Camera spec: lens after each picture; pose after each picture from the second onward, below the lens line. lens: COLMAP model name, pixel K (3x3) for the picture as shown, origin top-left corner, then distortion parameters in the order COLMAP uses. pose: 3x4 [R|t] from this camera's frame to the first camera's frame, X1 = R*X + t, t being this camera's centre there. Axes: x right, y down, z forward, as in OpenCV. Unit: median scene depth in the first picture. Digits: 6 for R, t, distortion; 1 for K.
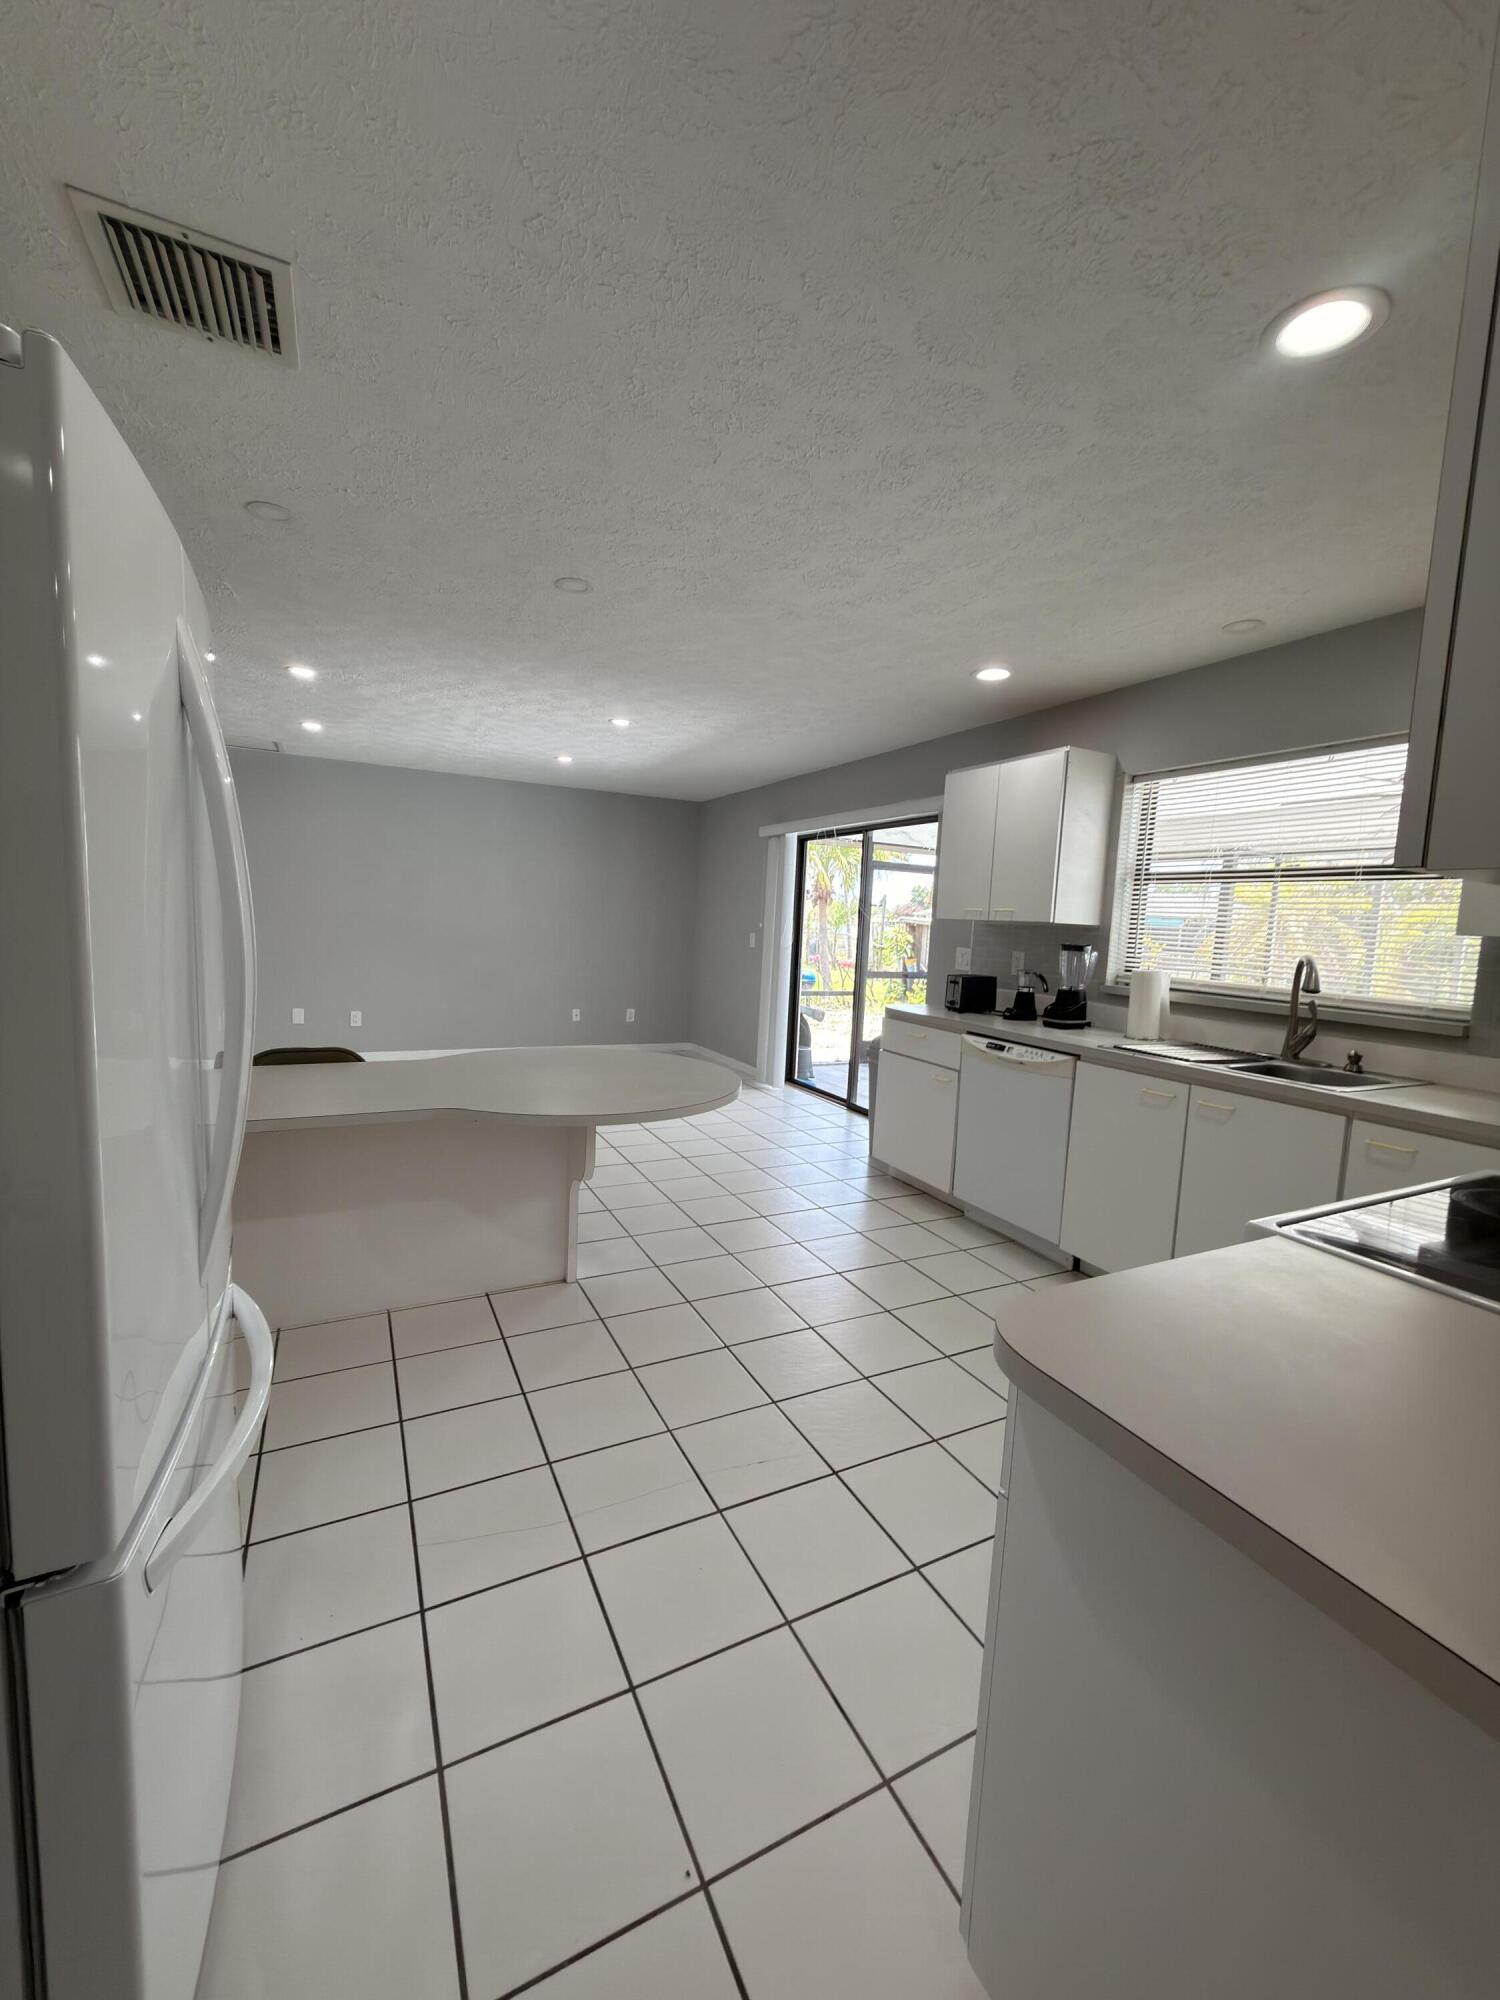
lens RADIAL K [[796.6, 0, 738.9], [0, 796.6, 995.5], [0, 0, 1]] dist [0.001732, 0.000449]
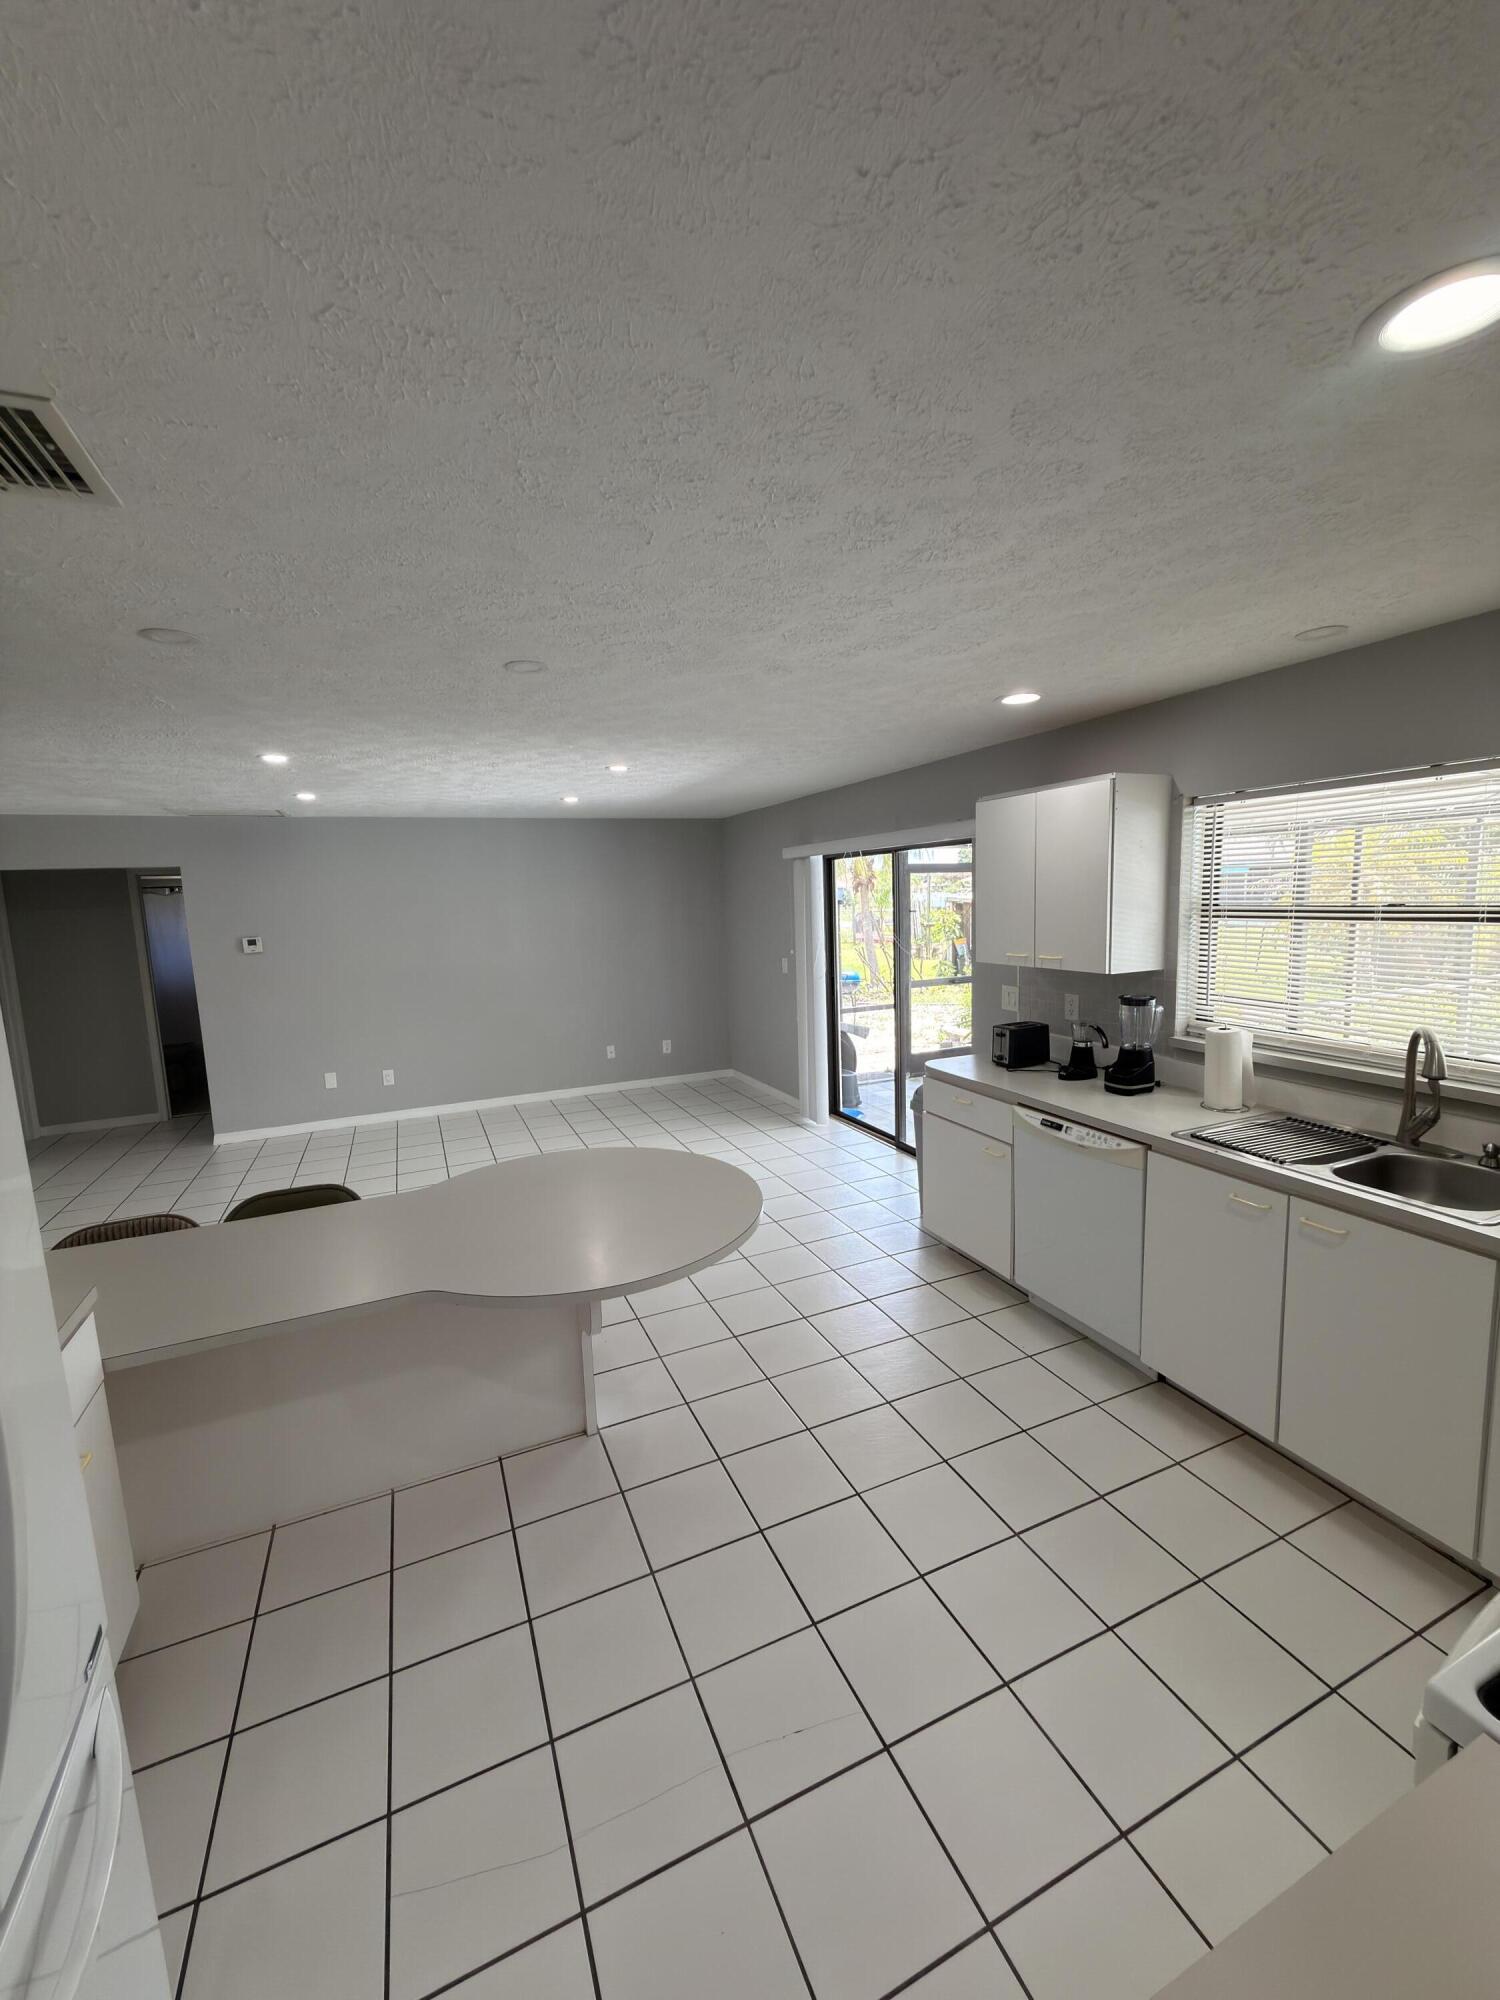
lens RADIAL K [[794.0, 0, 742.9], [0, 794.0, 994.6], [0, 0, 1]] dist [0.000531, -0.000486]
pose [[0.995214, -0.074943, -0.062712, 0.042500], [0.076750, 0.996687, 0.026910, -0.115360], [0.060488, -0.031594, 0.997669, 0.094145]]
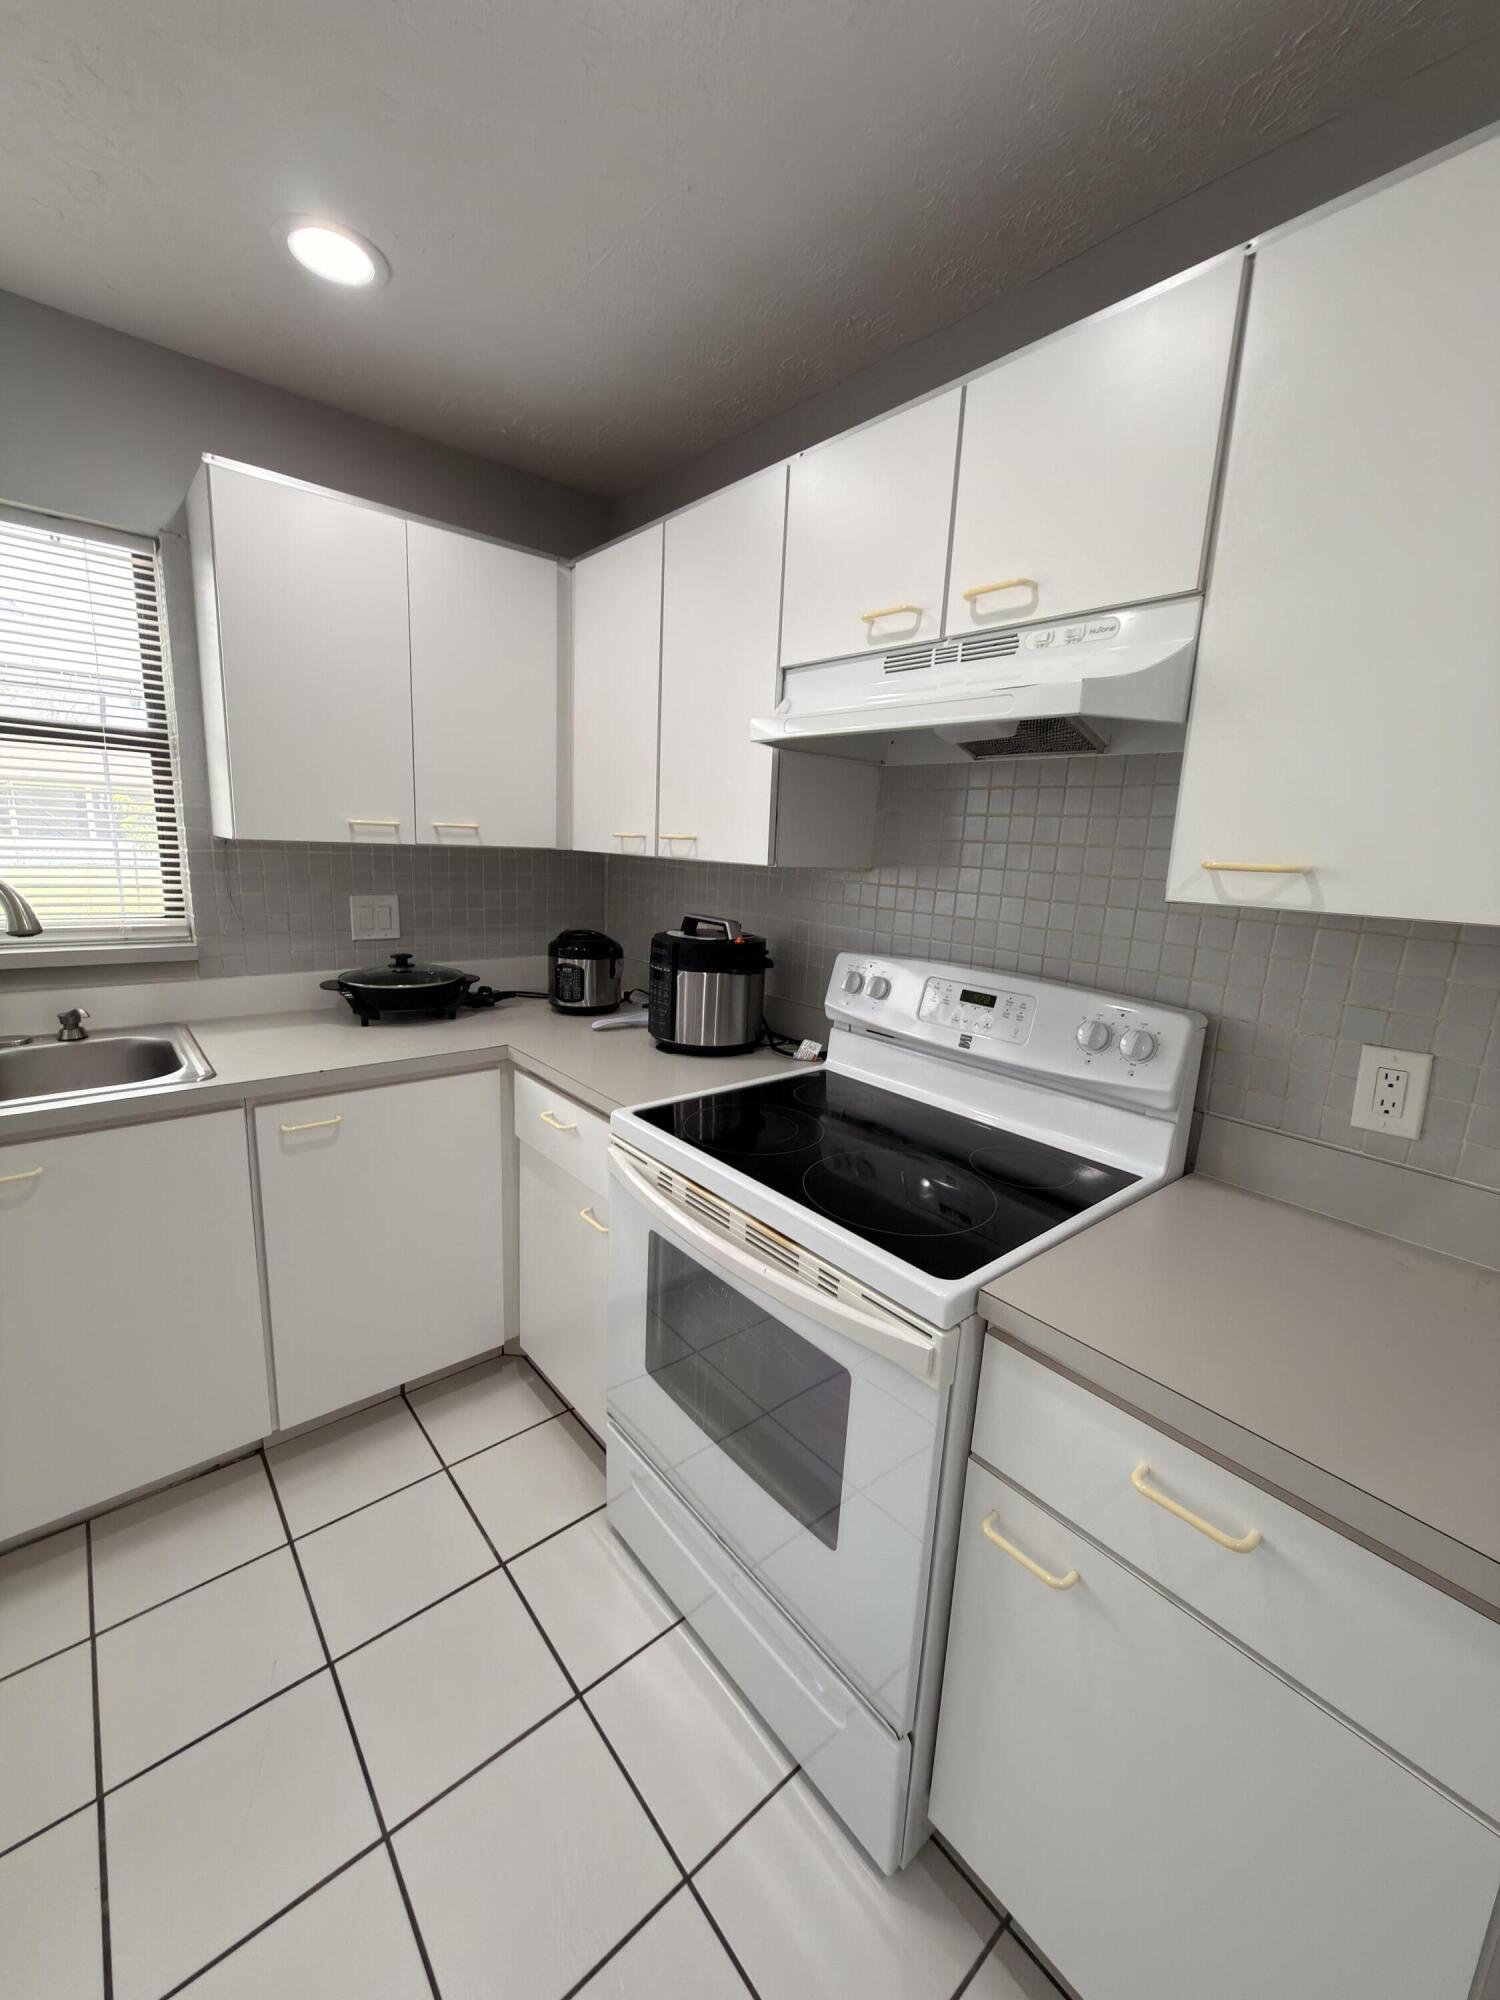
lens RADIAL K [[796.1, 0, 750.0], [0, 796.1, 1000.0], [0, 0, 1]] dist [-0.001017, 0.000026]
pose [[-0.237324, -0.249234, 0.938914, 0.007780], [0.035783, 0.963629, 0.264839, -0.065758], [-0.970771, 0.096450, -0.219774, 0.415539]]
